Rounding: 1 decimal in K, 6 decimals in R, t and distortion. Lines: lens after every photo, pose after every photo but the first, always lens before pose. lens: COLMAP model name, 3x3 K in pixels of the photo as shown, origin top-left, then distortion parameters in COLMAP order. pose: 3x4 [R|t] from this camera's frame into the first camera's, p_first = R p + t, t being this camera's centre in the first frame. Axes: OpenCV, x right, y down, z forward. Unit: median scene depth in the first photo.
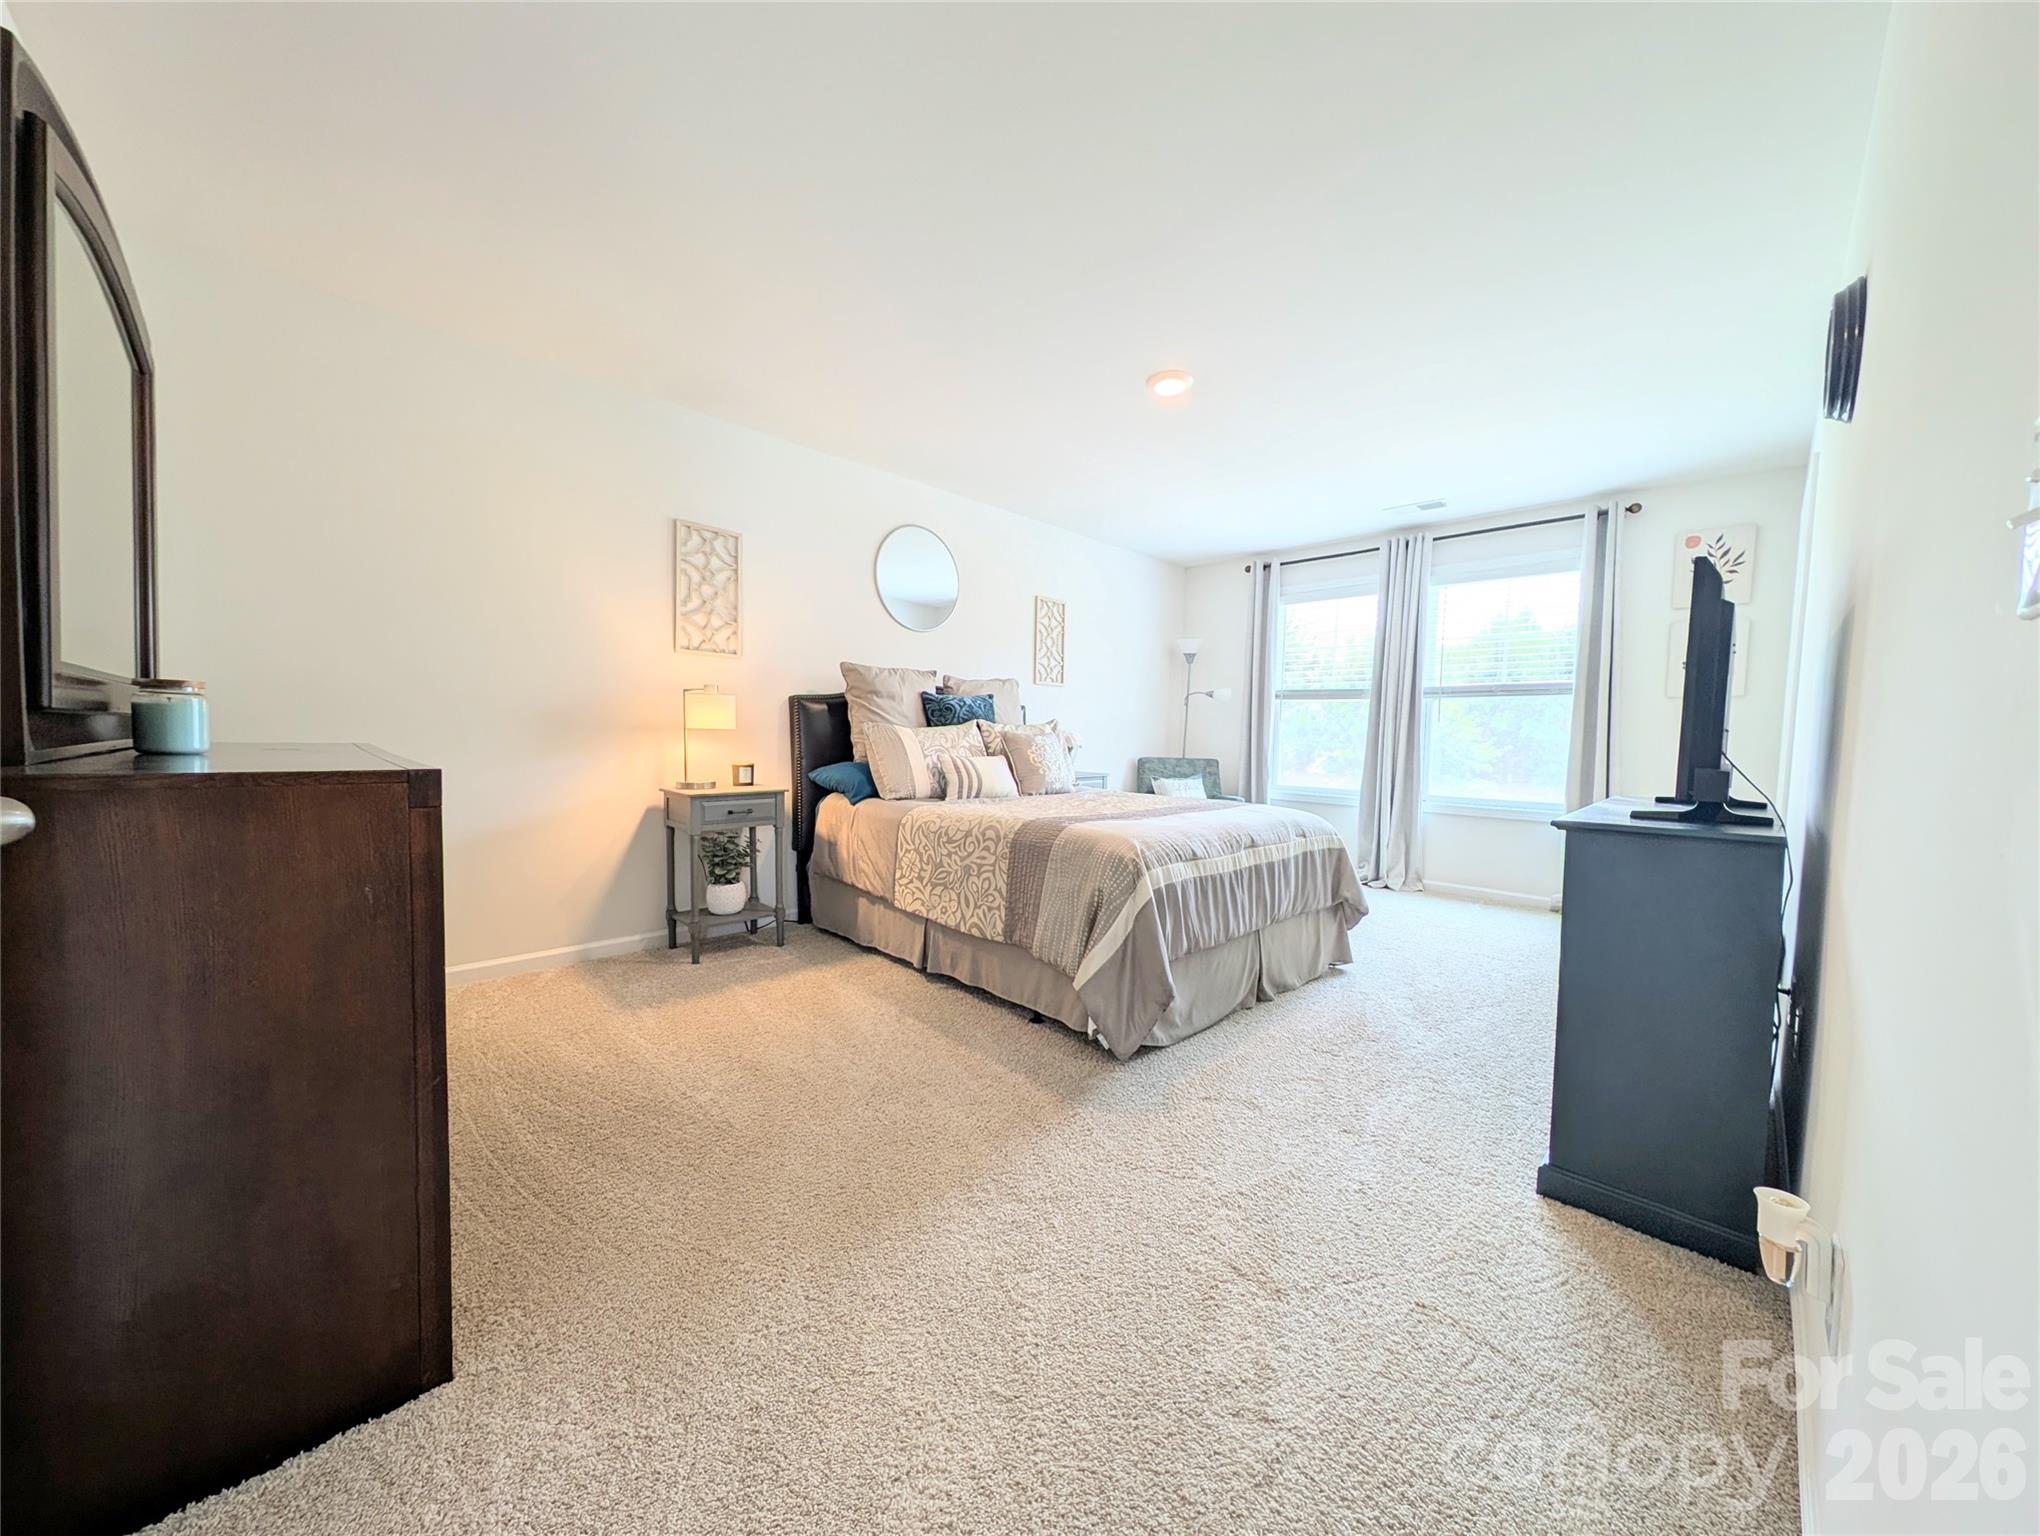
lens RADIAL K [[728.0, 0, 1018.5], [0, 728.0, 771.4], [0, 0, 1]] dist [0.004859, -0.001764]
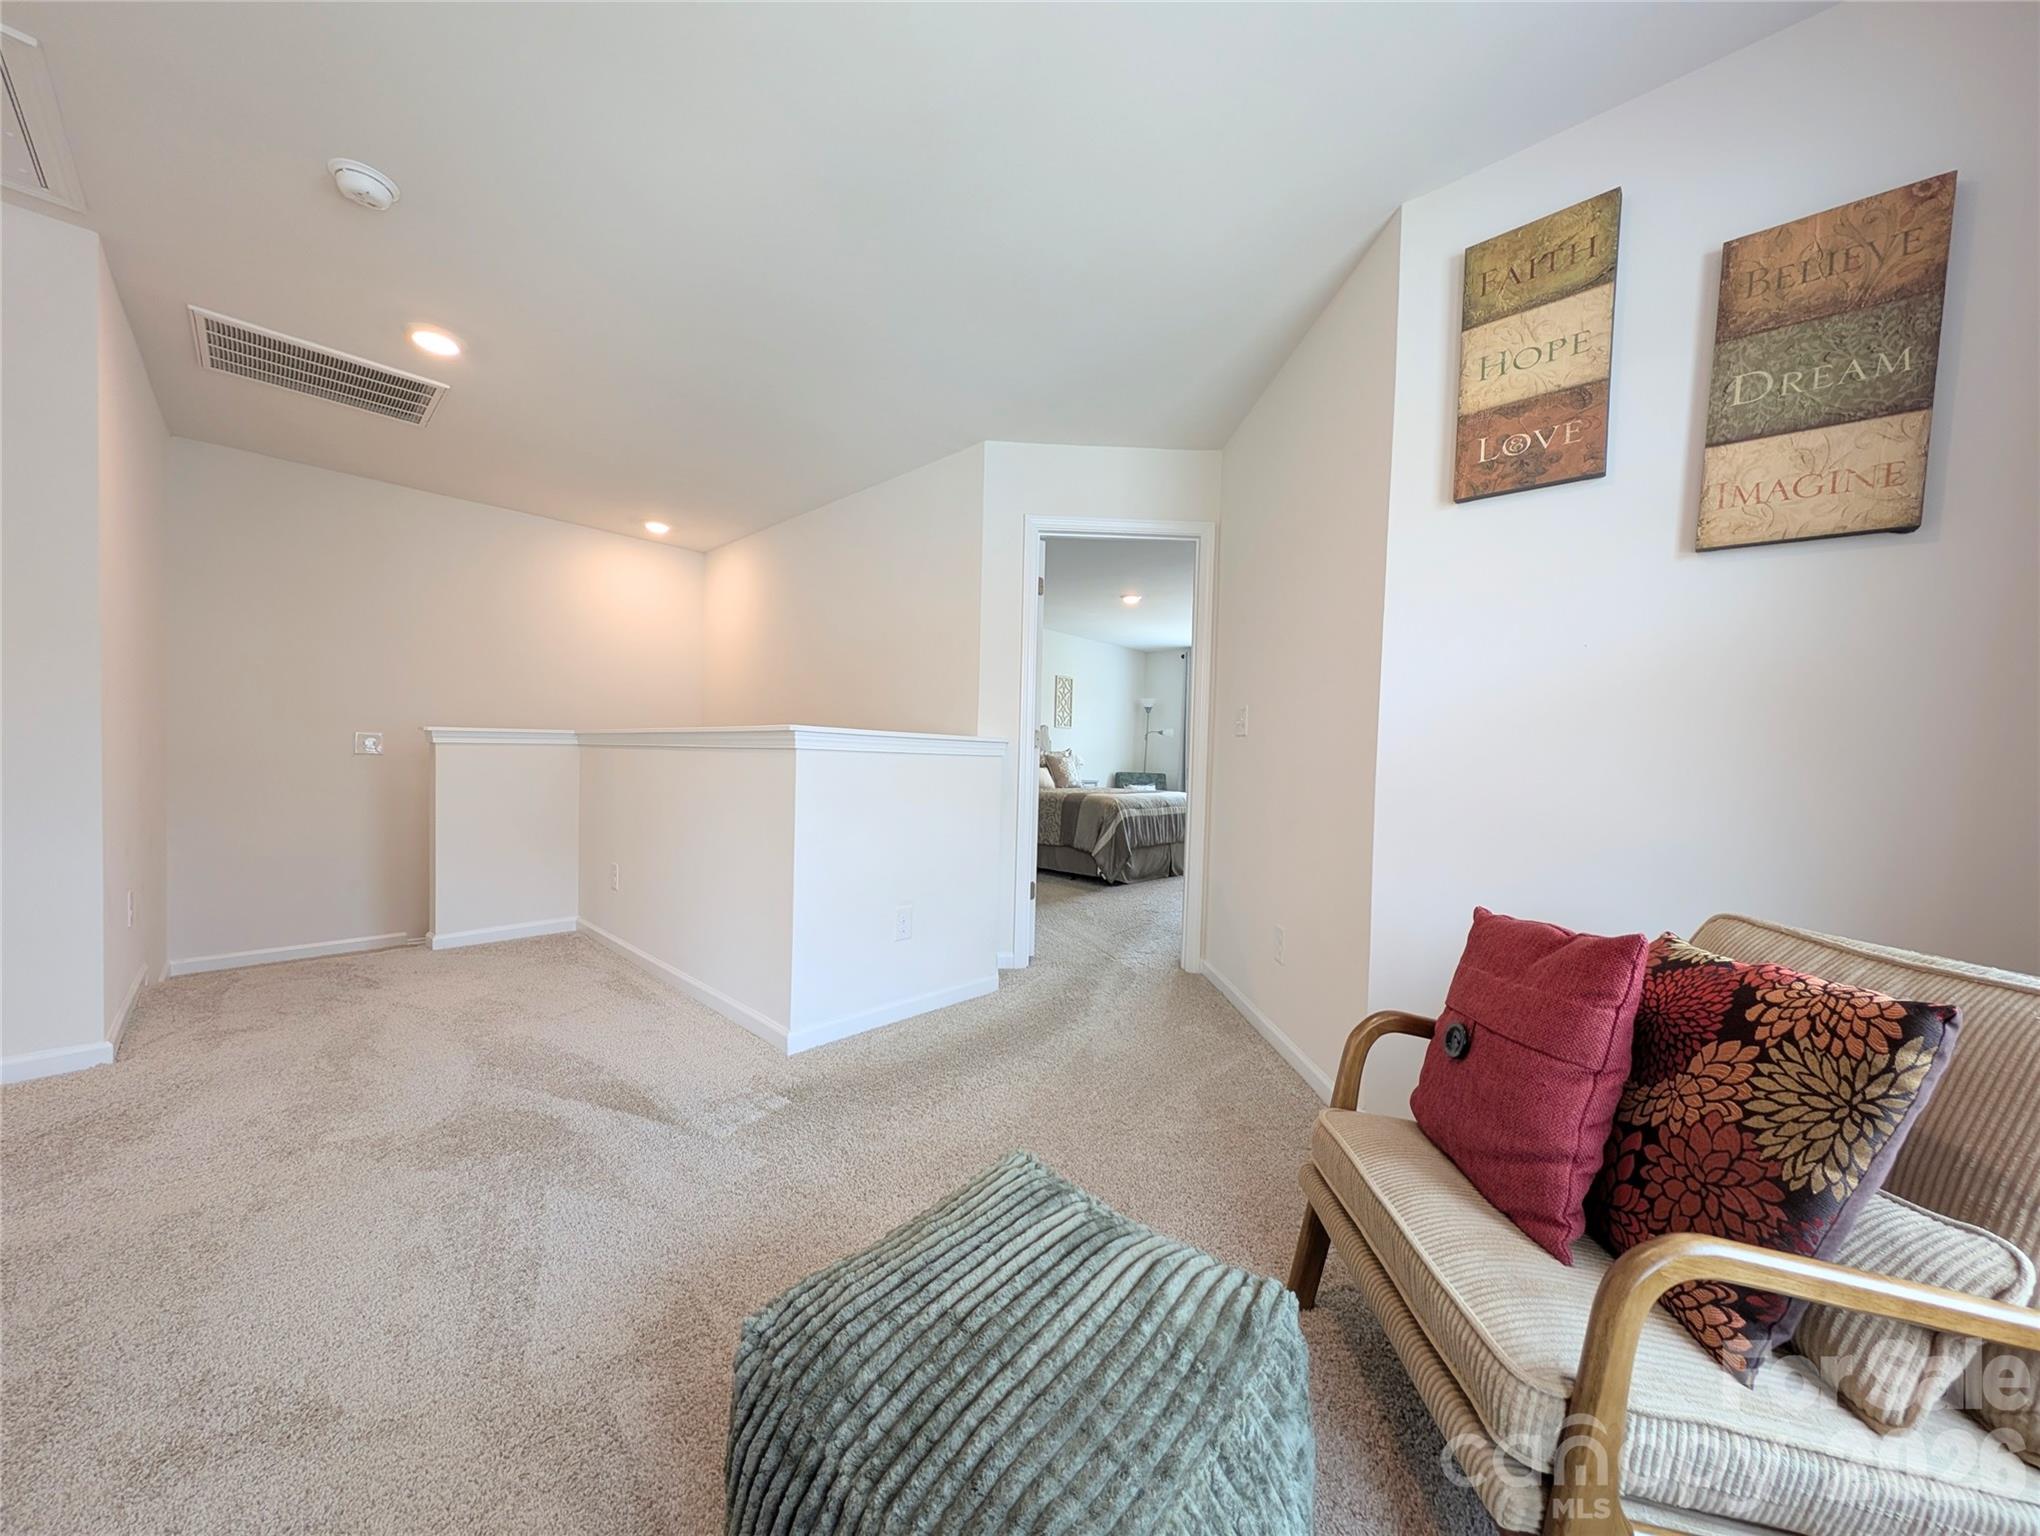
lens RADIAL K [[728.0, 0, 1023.6], [0, 728.0, 768.4], [0, 0, 1]] dist [0.004859, -0.001764]
pose [[0.999116, 0.009536, 0.040944, -0.240982], [-0.008024, 0.999285, -0.036934, 0.078649], [-0.041267, 0.036573, 0.998479, -1.371678]]
